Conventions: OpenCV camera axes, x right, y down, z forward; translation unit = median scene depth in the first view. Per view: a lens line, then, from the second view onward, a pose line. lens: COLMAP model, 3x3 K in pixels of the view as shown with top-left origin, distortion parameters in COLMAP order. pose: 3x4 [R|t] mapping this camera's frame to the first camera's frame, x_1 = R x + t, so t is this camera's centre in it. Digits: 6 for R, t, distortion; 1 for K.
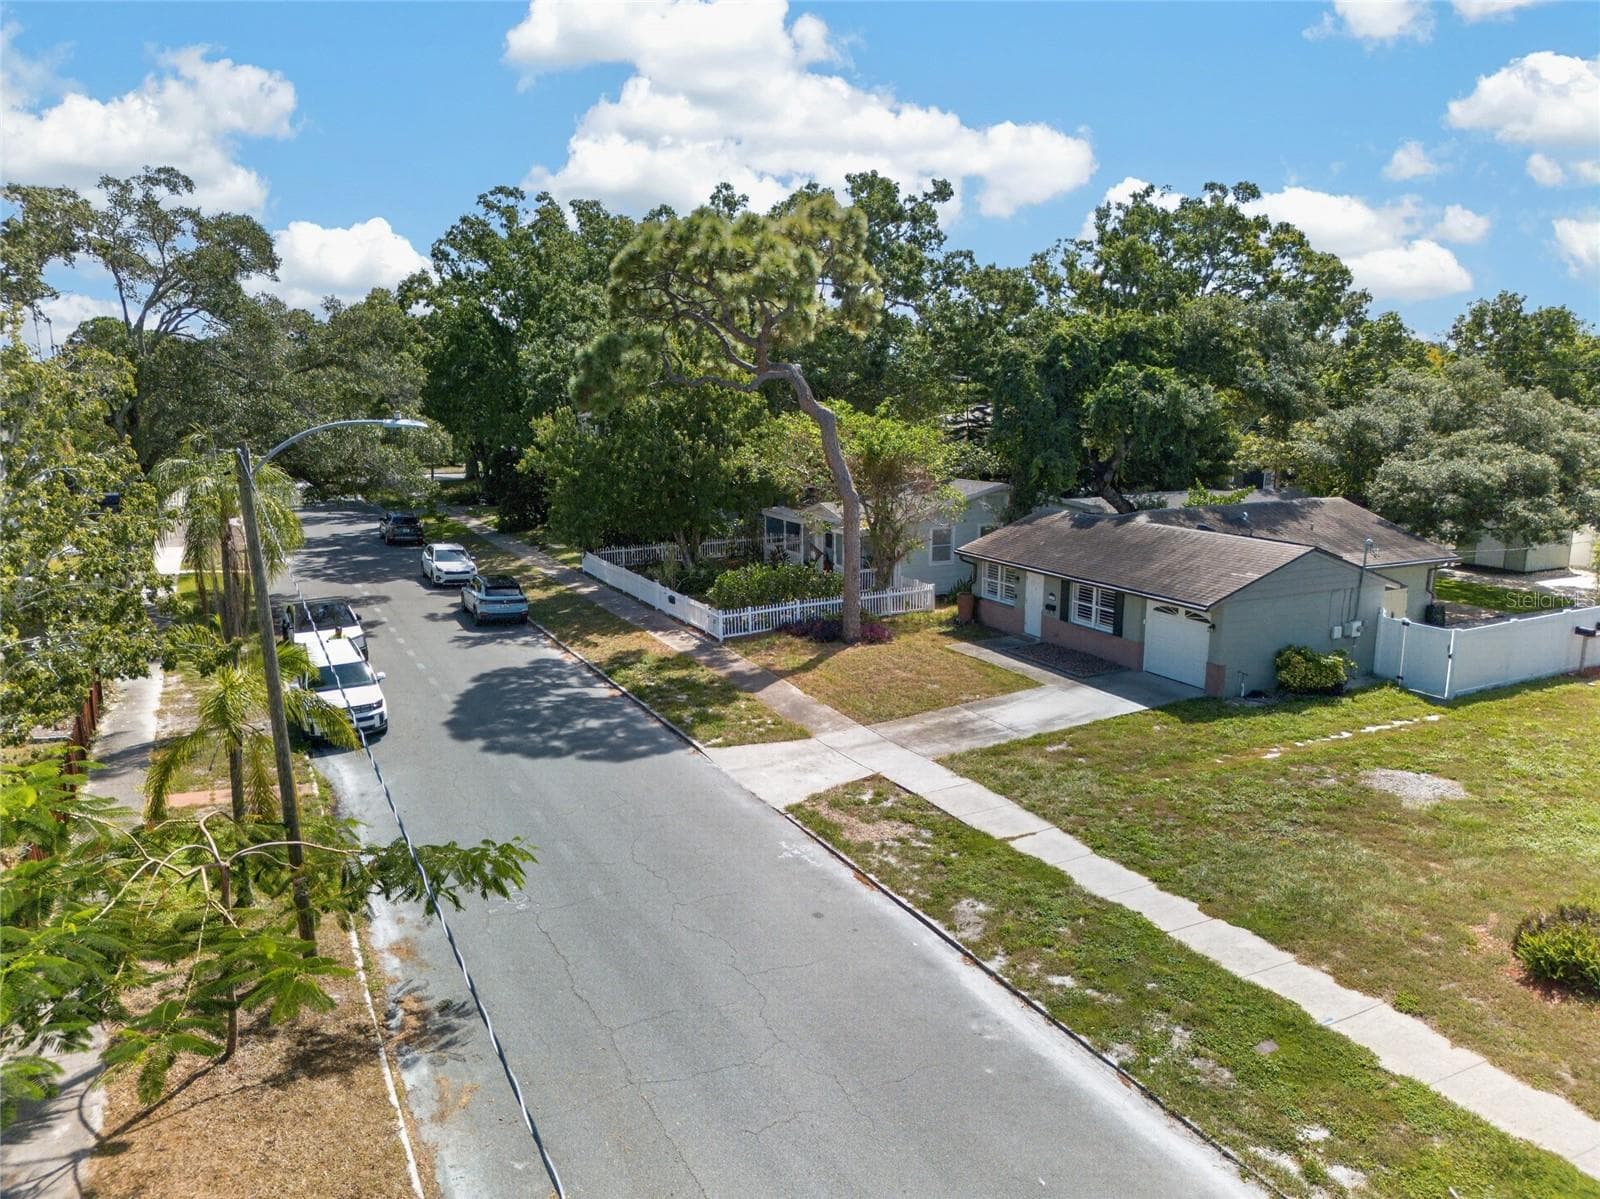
lens RADIAL K [[1121.0, 0, 793.5], [0, 1121.0, 600.7], [0, 0, 1]] dist [0.079213, -0.088244]
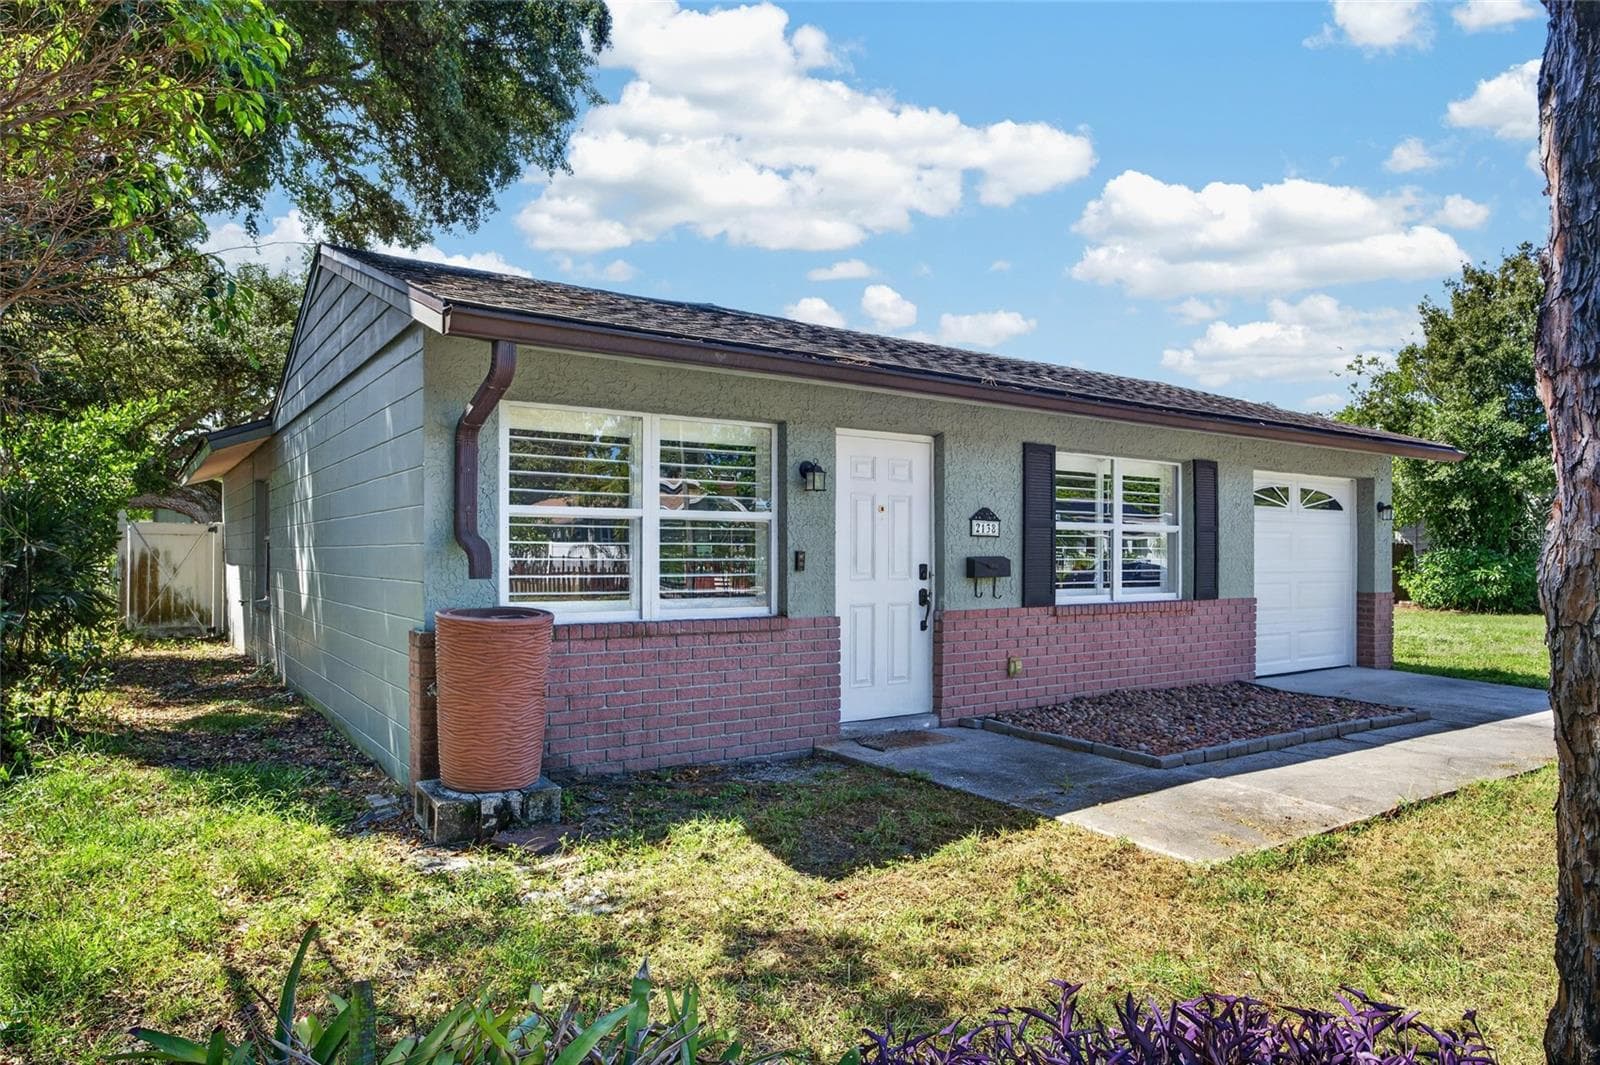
lens RADIAL K [[961.5, 0, 804.7], [0, 961.5, 559.4], [0, 0, 1]] dist [0.002476, 0.000922]
pose [[-0.135211, 0.008093, 0.990784, 0.027860], [0.201129, 0.979372, 0.019448, -0.008690], [-0.970188, 0.201905, -0.134049, 1.130318]]
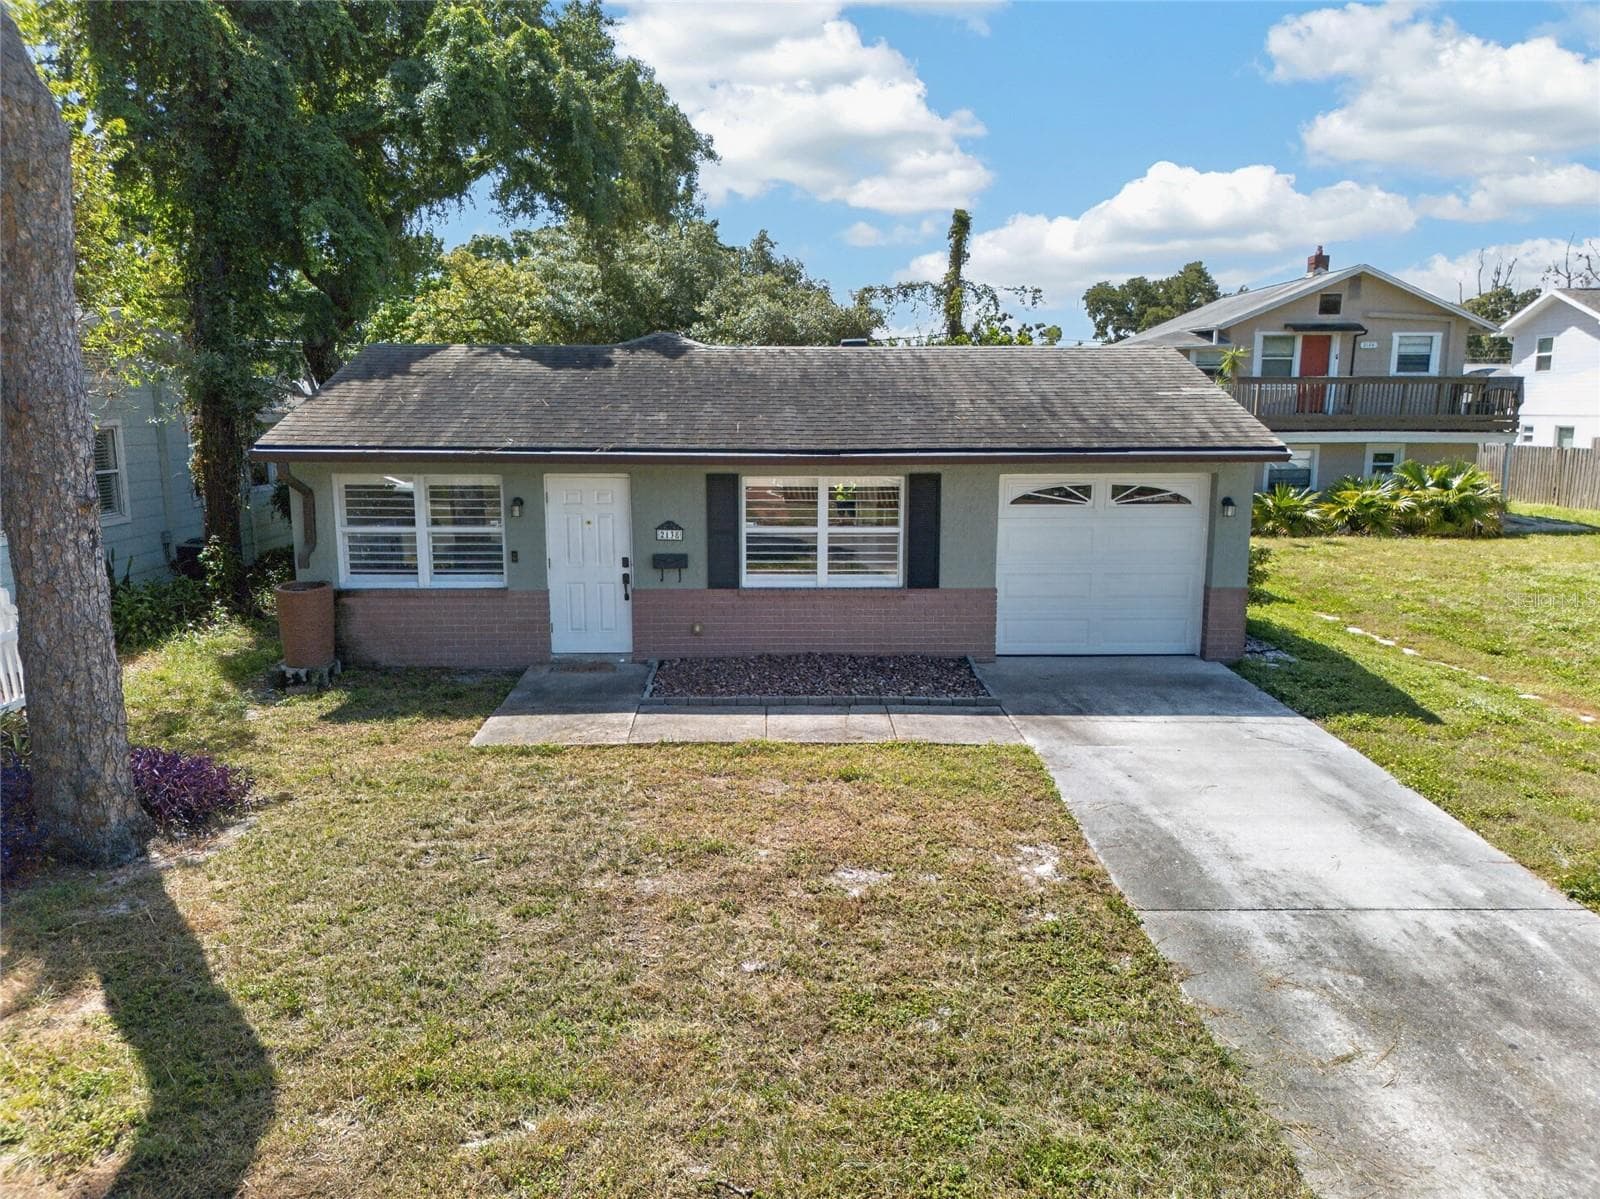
lens RADIAL K [[1117.0, 0, 795.9], [0, 1117.0, 626.0], [0, 0, 1]] dist [0.064493, -0.066770]
pose [[0.430267, -0.173317, 0.885907, -0.082332], [0.174932, 0.978800, 0.106529, -0.005666], [-0.885590, 0.109138, 0.451464, 0.850785]]
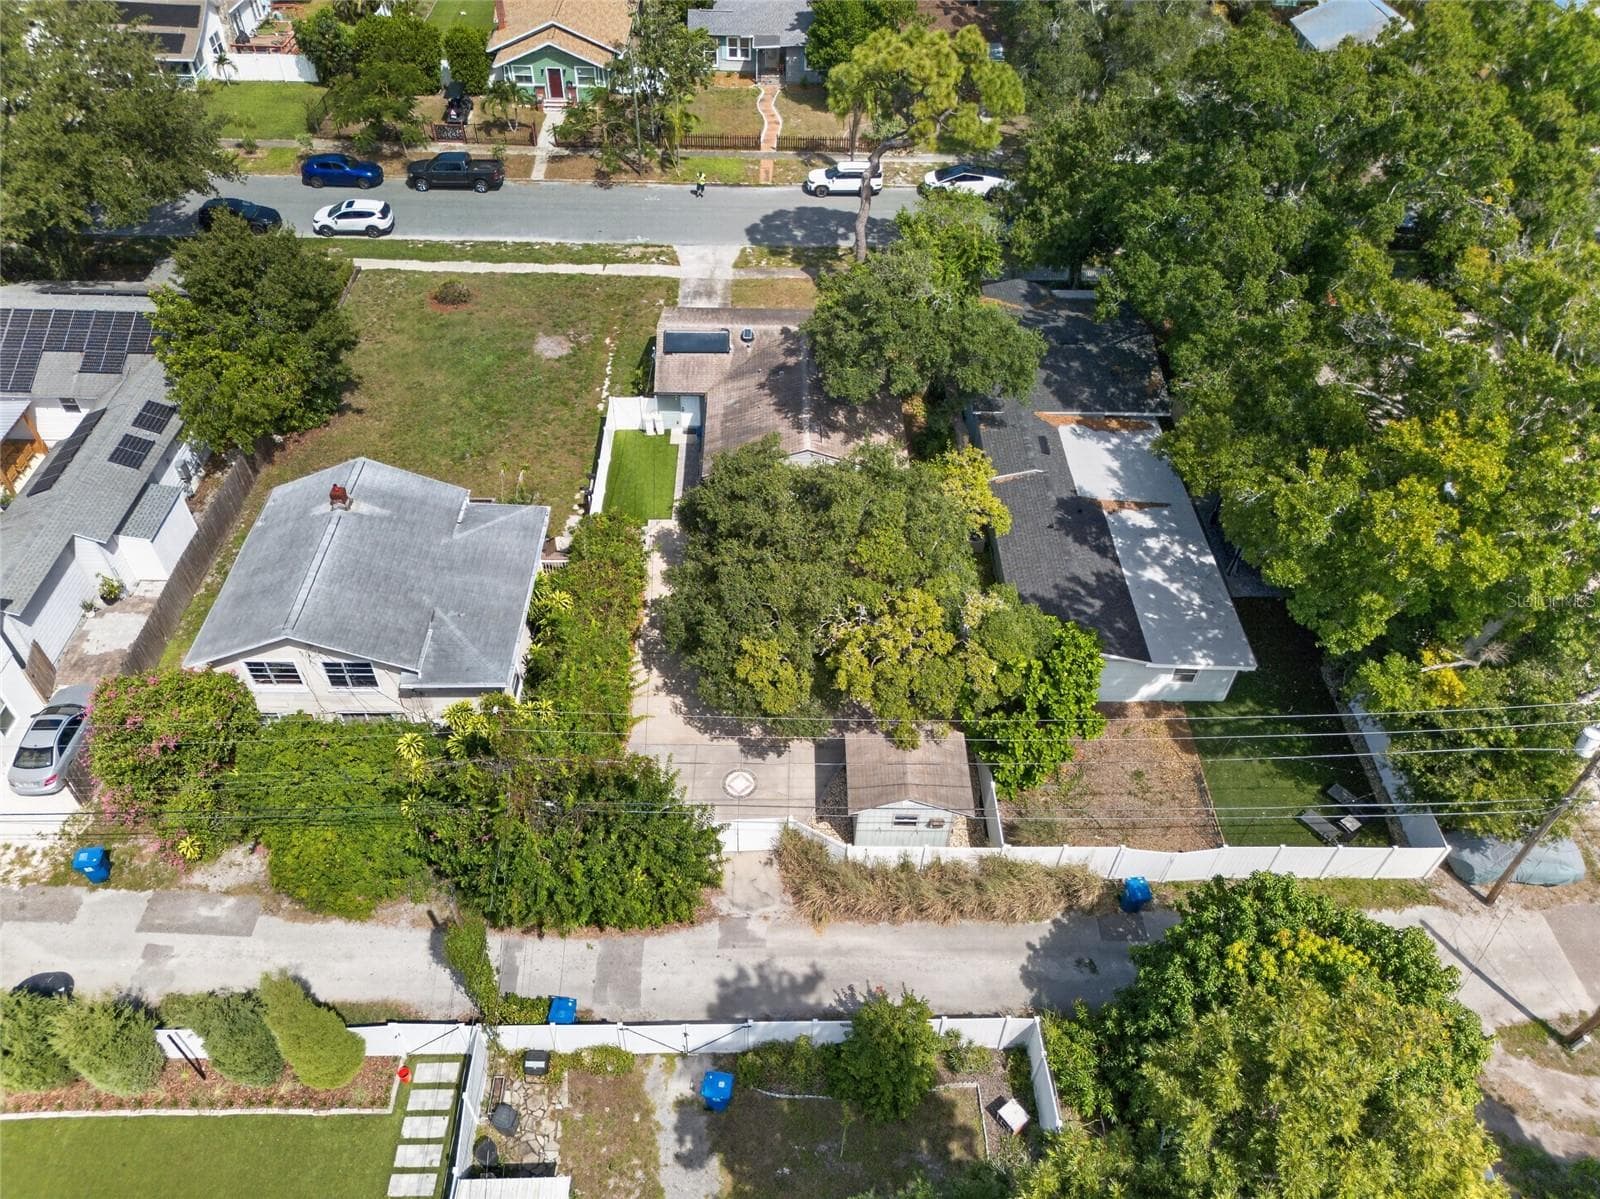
lens RADIAL K [[1117.0, 0, 795.9], [0, 1117.0, 626.0], [0, 0, 1]] dist [0.064493, -0.066770]
pose [[-0.440108, 0.640912, -0.628917, 1.626494], [-0.190985, 0.617558, 0.762986, -1.046920], [0.877399, 0.455910, -0.149388, 1.526899]]
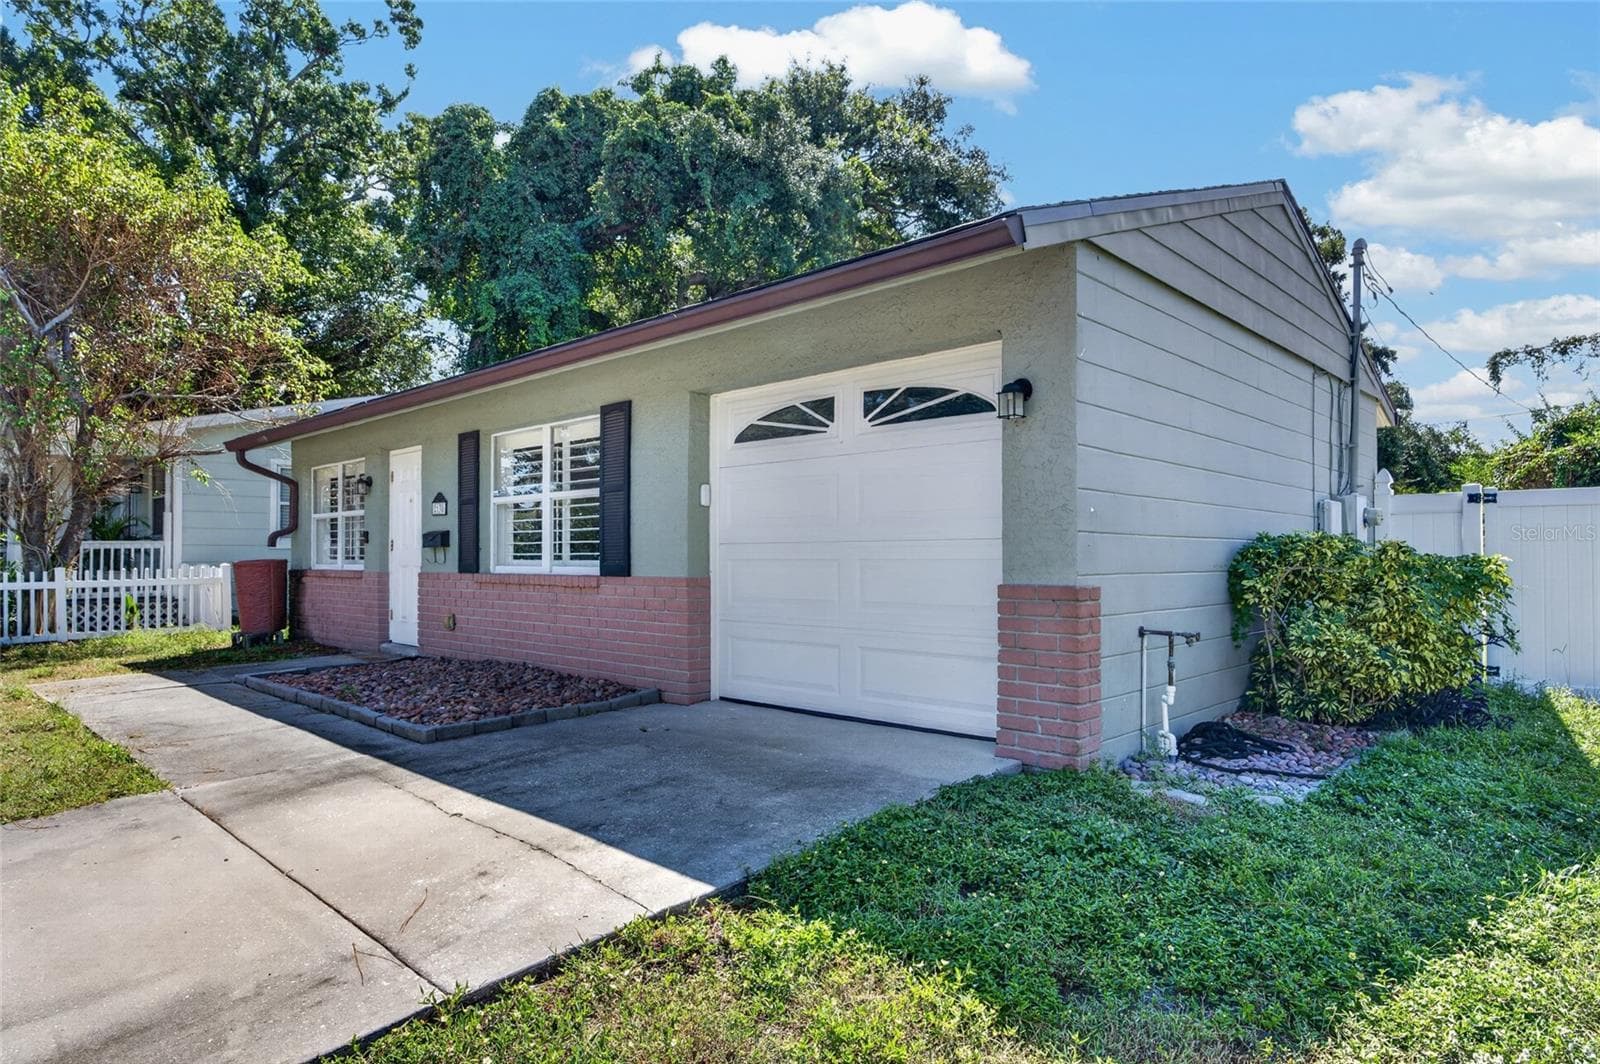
lens RADIAL K [[918.4, 0, 792.8], [0, 918.4, 552.7], [0, 0, 1]] dist [0.000636, 0.000381]
pose [[0.943095, -0.001029, 0.332520, 0.251066], [0.067878, 0.979535, -0.189484, 0.067723], [-0.325520, 0.201272, 0.923865, 0.777843]]
